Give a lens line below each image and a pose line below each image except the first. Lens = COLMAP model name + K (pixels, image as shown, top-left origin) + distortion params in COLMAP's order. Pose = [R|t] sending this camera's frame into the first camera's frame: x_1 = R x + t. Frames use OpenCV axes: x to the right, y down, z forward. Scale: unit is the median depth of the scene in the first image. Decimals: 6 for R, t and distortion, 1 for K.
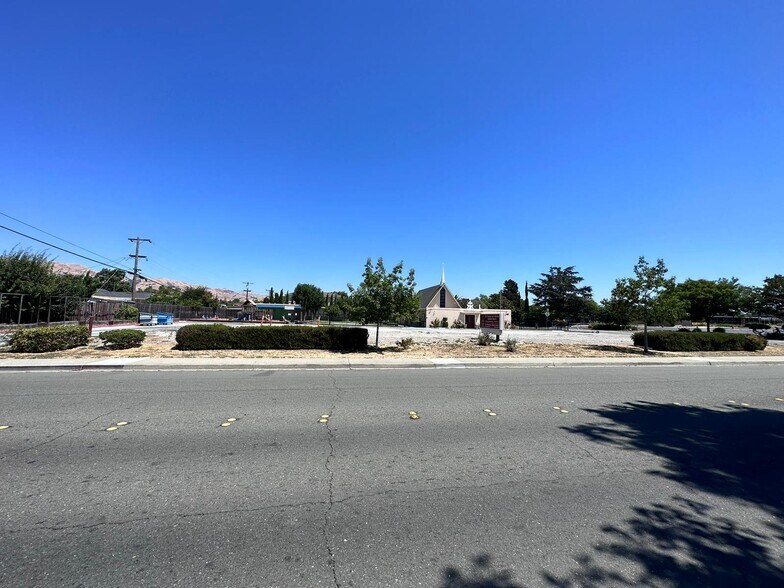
lens RADIAL K [[317.0, 0, 390.6], [0, 317.0, 302.3], [0, 0, 1]] dist [0.003366, 0.000463]
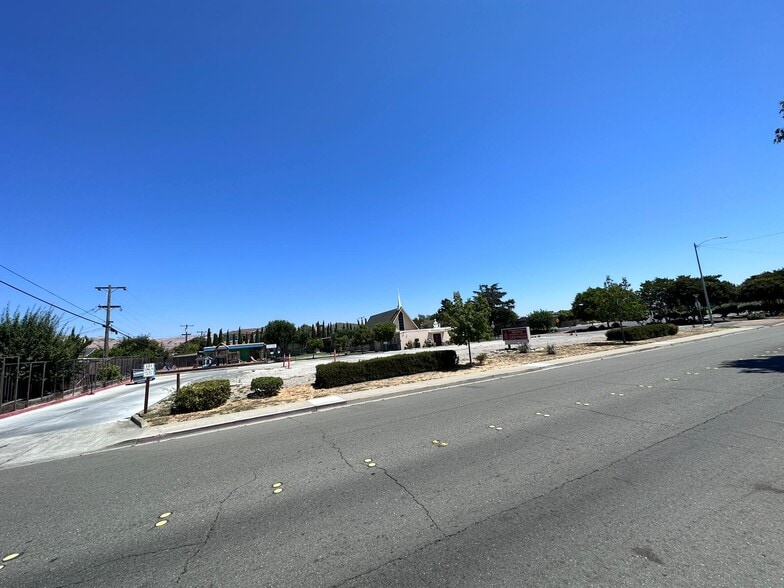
lens RADIAL K [[317.0, 0, 393.9], [0, 317.0, 291.5], [0, 0, 1]] dist [0.003366, 0.000463]
pose [[0.961542, -0.073208, 0.264720, -0.181187], [0.102602, 0.989788, -0.098958, -0.011920], [-0.254772, 0.122313, 0.959234, -0.036214]]
